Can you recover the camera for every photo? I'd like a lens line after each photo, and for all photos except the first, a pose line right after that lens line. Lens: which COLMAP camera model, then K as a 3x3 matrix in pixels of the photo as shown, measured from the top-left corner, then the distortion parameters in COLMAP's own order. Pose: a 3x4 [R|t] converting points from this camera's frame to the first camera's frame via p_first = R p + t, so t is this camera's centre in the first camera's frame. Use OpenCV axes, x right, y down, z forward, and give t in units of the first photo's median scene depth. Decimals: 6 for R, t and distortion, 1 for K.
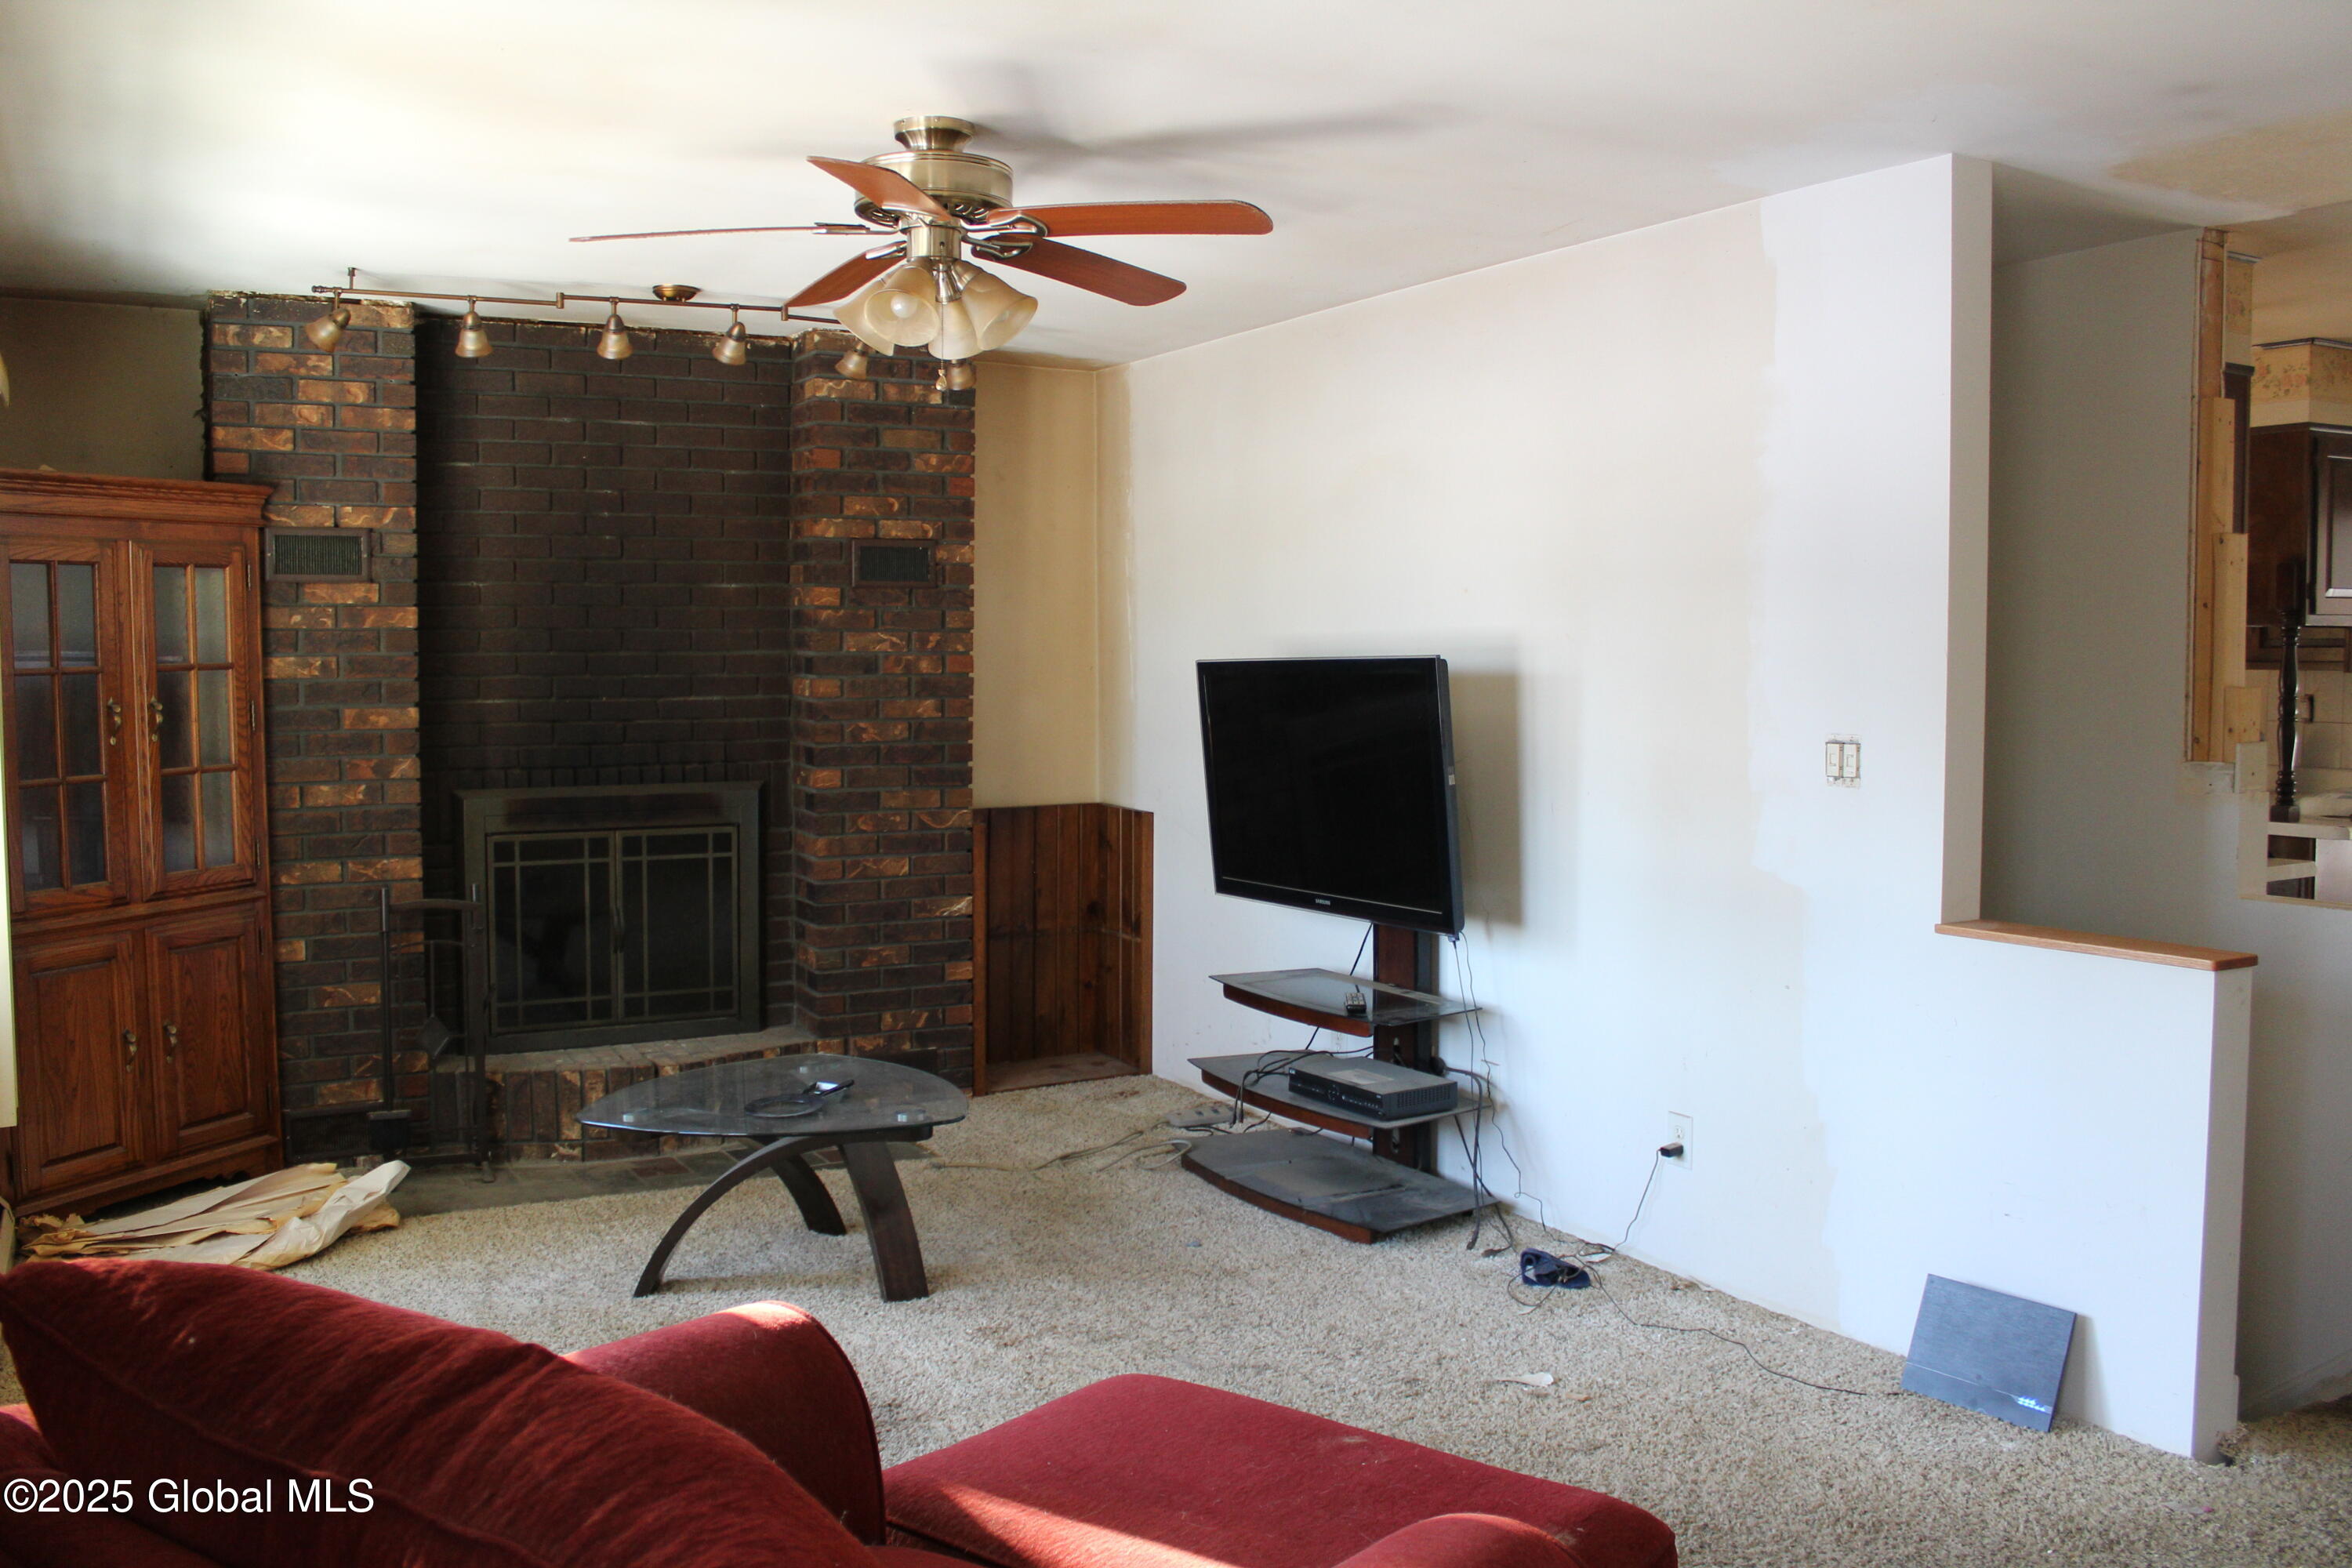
lens RADIAL K [[1977.7, 0, 1163.5], [0, 1977.7, 789.4], [0, 0, 1]] dist [-0.169382, 0.146383]
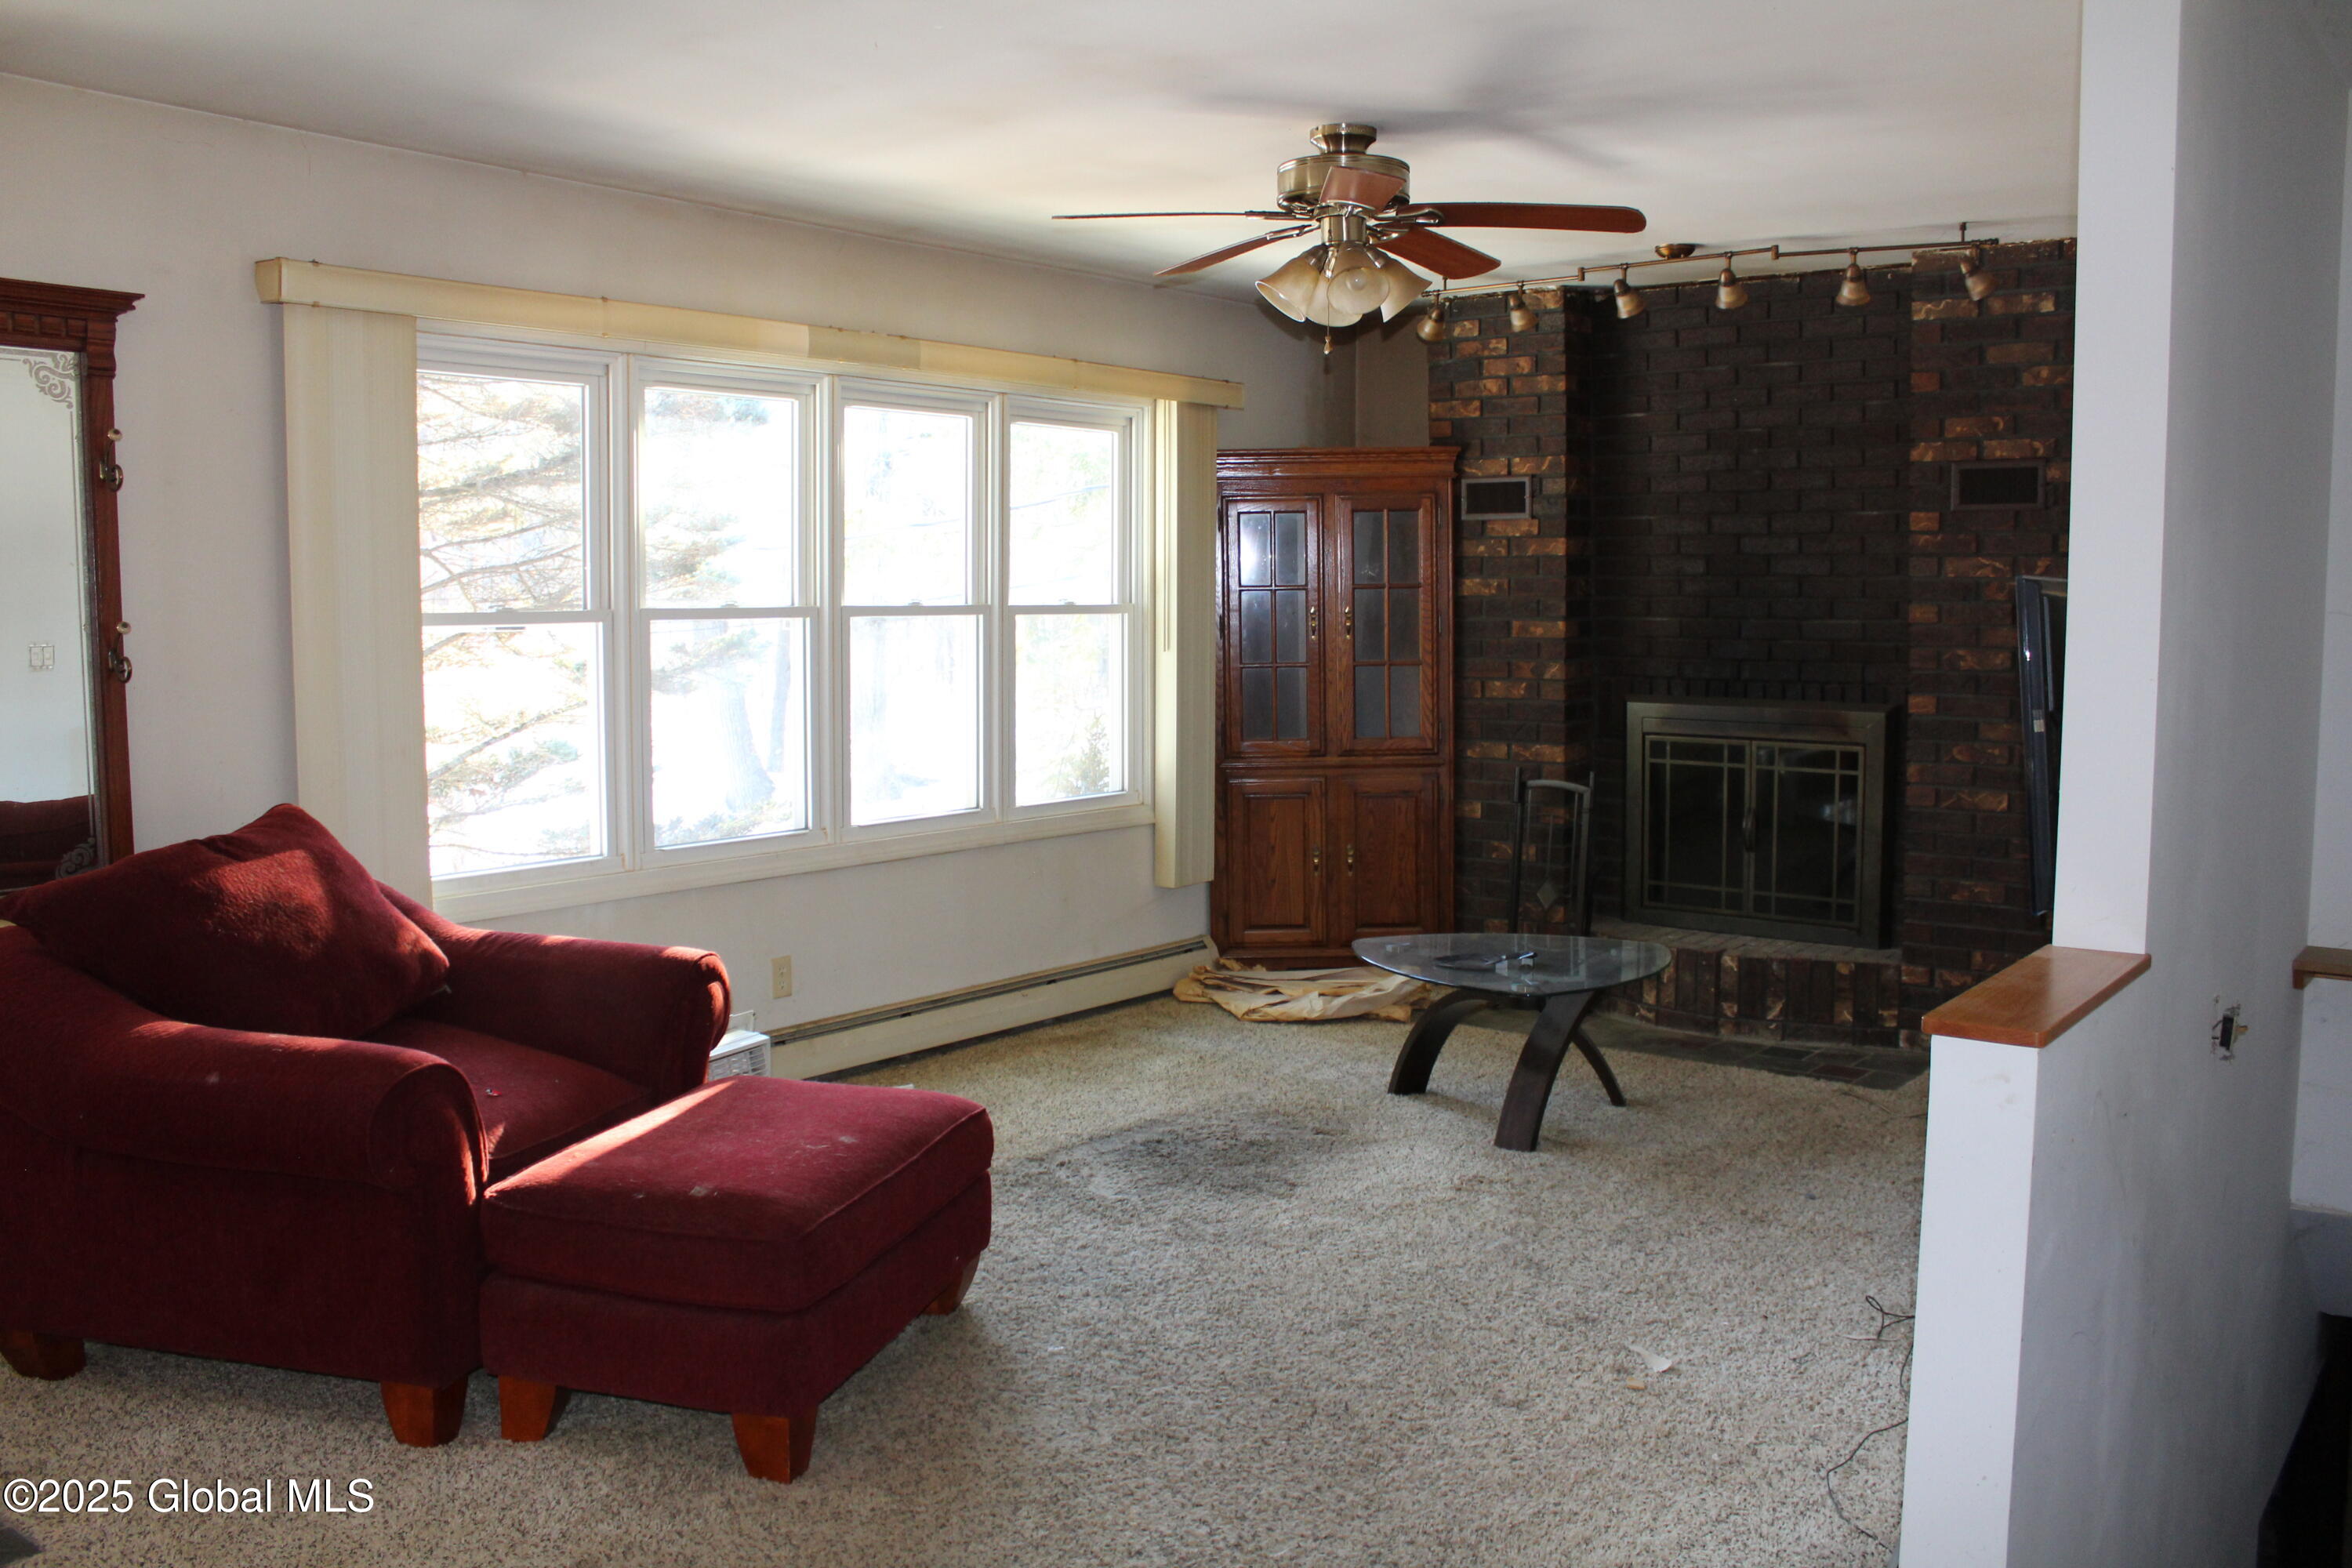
lens RADIAL K [[1977.7, 0, 1163.5], [0, 1977.7, 789.4], [0, 0, 1]] dist [-0.169382, 0.146383]
pose [[0.373370, 0.091604, -0.923149, 0.663000], [-0.060367, 0.995403, 0.074358, -0.013879], [0.925716, 0.027965, 0.377183, 0.310243]]
